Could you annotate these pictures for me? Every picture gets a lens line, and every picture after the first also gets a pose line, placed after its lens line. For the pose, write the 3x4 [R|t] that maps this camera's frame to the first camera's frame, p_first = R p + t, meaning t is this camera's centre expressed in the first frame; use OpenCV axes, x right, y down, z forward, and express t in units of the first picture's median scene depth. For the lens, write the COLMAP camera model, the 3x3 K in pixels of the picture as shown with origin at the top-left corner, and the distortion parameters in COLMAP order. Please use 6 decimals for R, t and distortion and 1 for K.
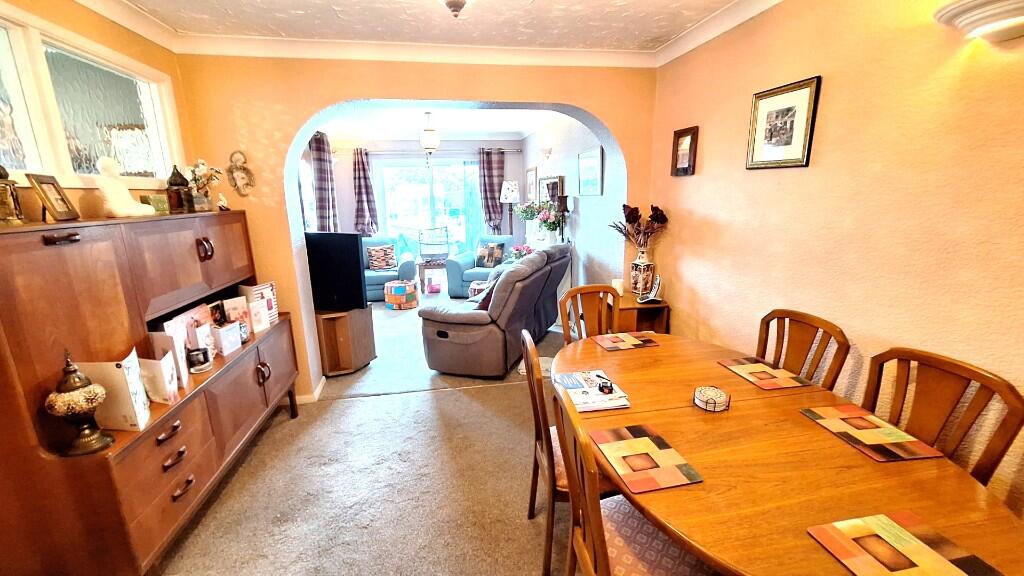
lens RADIAL K [[409.8, 0, 501.7], [0, 409.8, 291.6], [0, 0, 1]] dist [-0.000457, 0.000021]
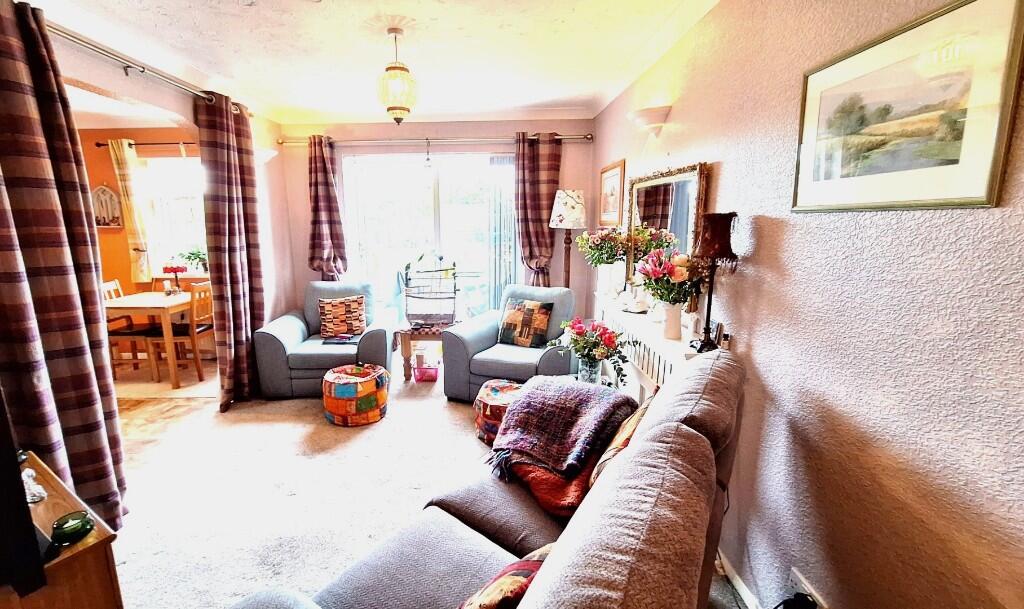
lens RADIAL K [[411.6, 0, 486.0], [0, 411.6, 302.6], [0, 0, 1]] dist [-0.013786, -0.000035]
pose [[0.984529, 0.048329, -0.168427, 0.010368], [-0.053509, 0.998220, -0.026352, -0.097224], [0.166854, 0.034956, 0.985362, 0.441184]]
